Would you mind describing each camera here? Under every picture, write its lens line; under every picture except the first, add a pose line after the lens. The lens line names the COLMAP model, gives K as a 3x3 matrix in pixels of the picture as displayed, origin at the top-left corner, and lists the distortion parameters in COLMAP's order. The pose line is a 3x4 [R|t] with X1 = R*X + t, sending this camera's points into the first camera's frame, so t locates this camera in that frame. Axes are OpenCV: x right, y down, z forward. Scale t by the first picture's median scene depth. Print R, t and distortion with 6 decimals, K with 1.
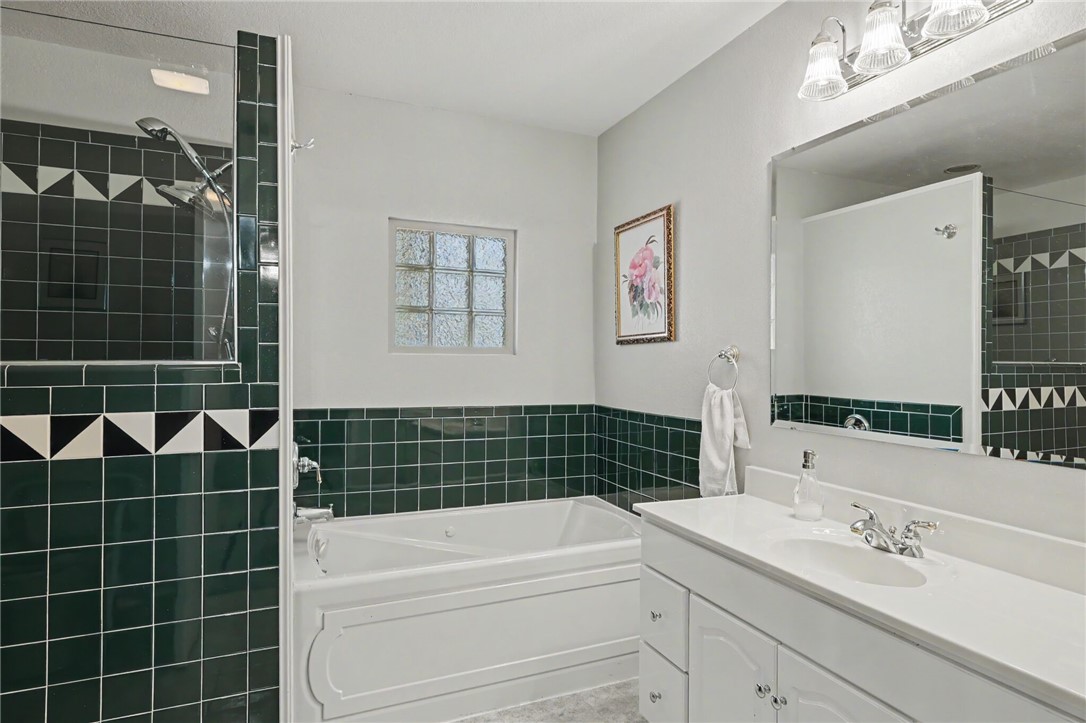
lens RADIAL K [[604.2, 0, 569.2], [0, 604.2, 361.7], [0, 0, 1]] dist [-0.003704, -0.001160]
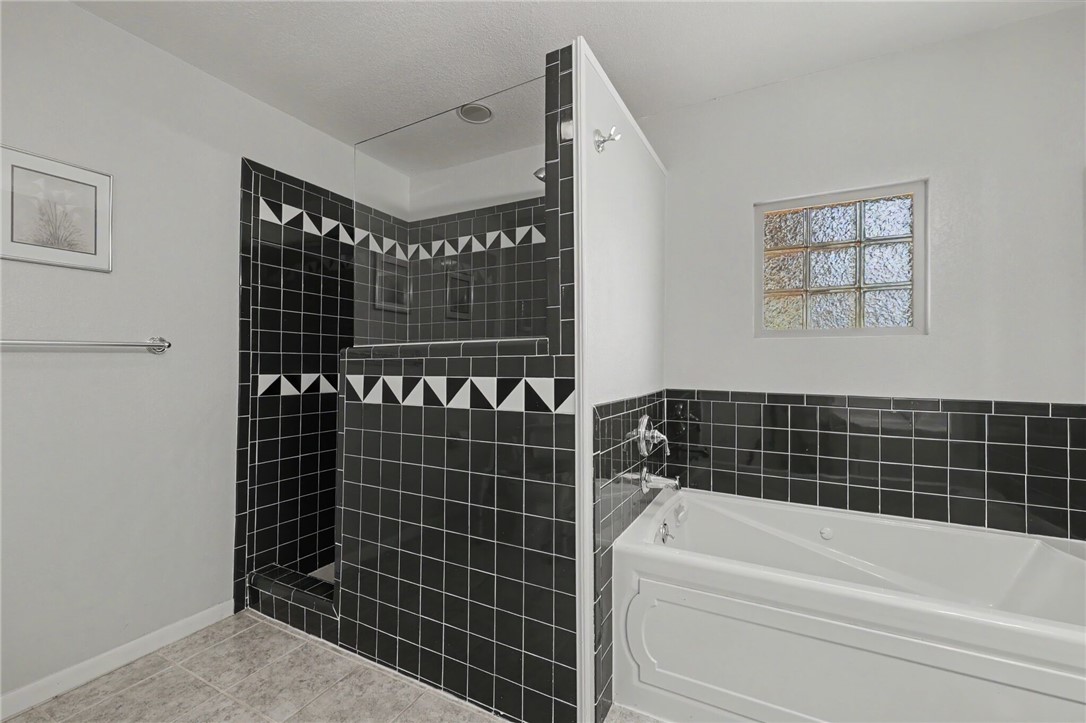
lens RADIAL K [[440.5, 0, 554.0], [0, 440.5, 362.9], [0, 0, 1]] dist [0.000765, 0.000194]
pose [[0.613884, -0.009284, -0.789342, 0.080249], [0.002115, 0.999947, -0.010116, 0.035937], [0.789393, 0.004541, 0.613871, 0.299668]]
